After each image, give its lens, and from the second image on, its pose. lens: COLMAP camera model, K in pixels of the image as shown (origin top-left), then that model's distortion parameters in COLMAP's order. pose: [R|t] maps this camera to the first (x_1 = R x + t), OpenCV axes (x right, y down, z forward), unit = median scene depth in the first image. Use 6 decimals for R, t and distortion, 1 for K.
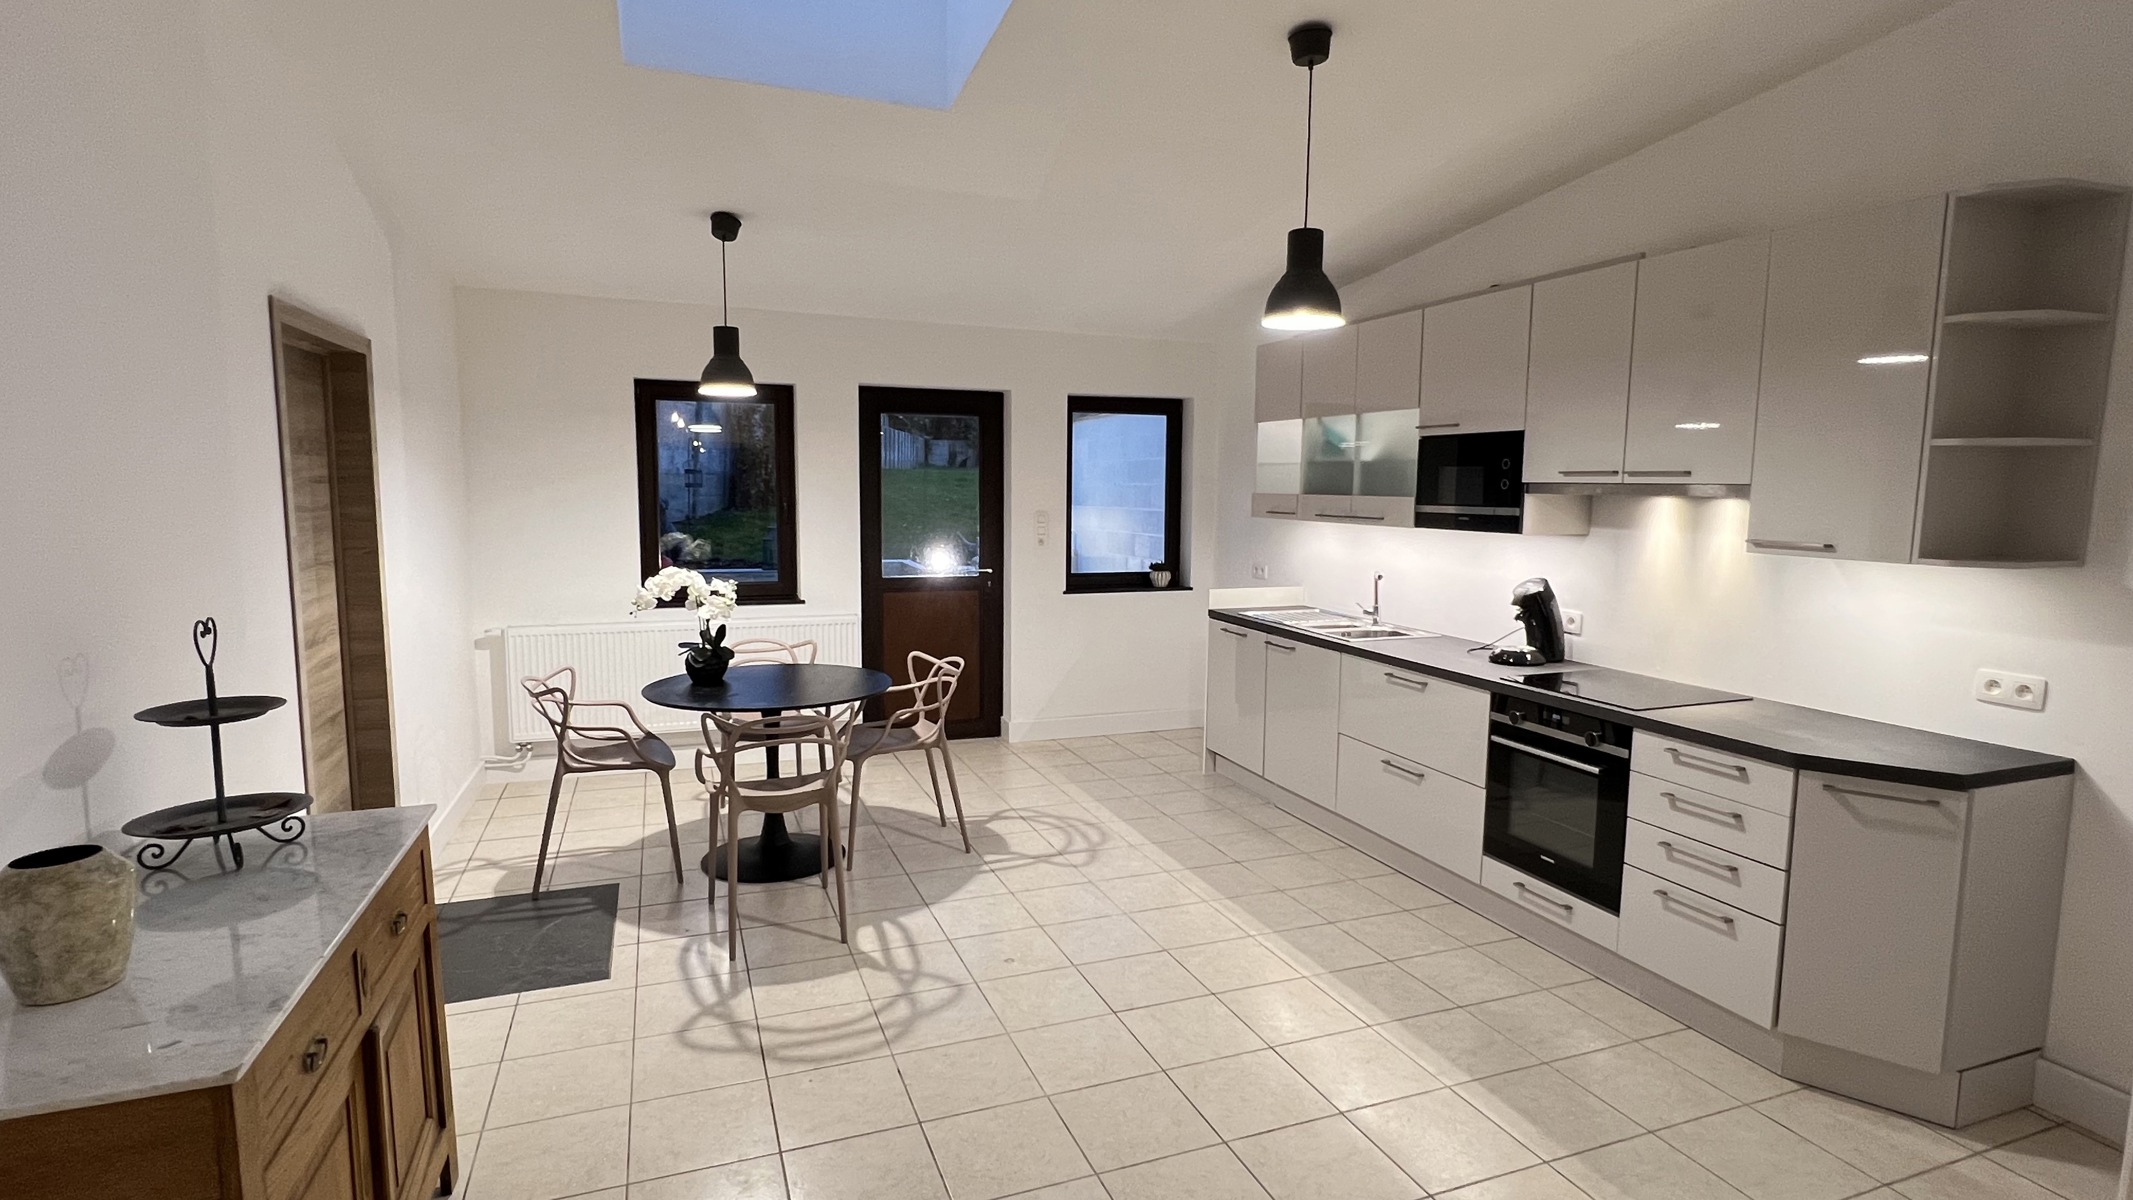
lens RADIAL K [[1054.4, 0, 1067.5], [0, 1054.4, 600.6], [0, 0, 1]] dist [0.001795, 0.000013]
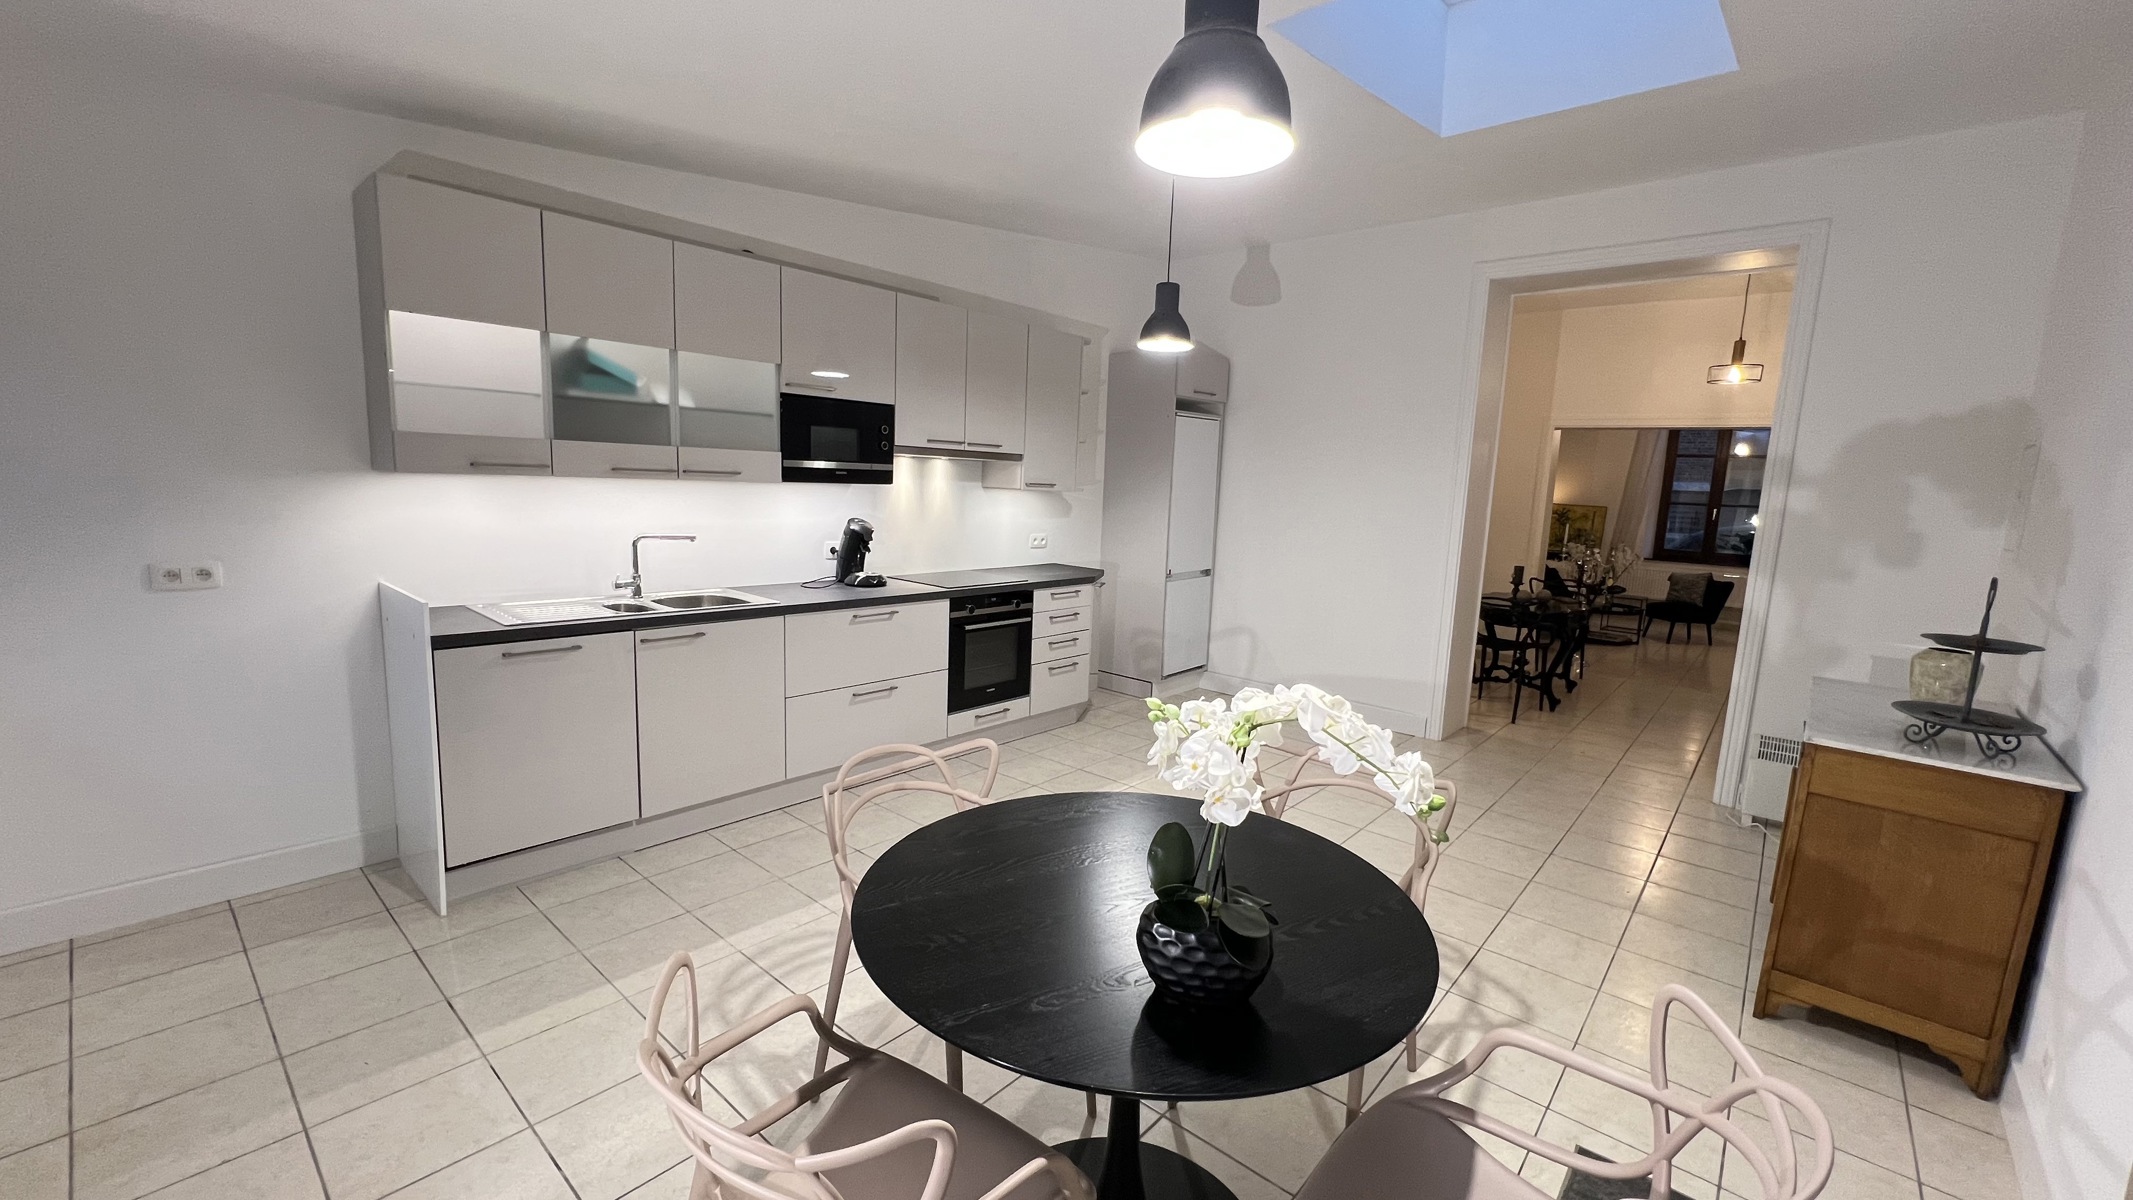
lens RADIAL K [[861.2, 0, 1061.0], [0, 861.2, 600.6], [0, 0, 1]] dist [0.001876, 0.000058]
pose [[-0.468869, -0.152814, 0.869948, -0.635067], [0.053027, 0.978274, 0.200422, -0.127115], [-0.881675, 0.140102, -0.450579, 1.336771]]
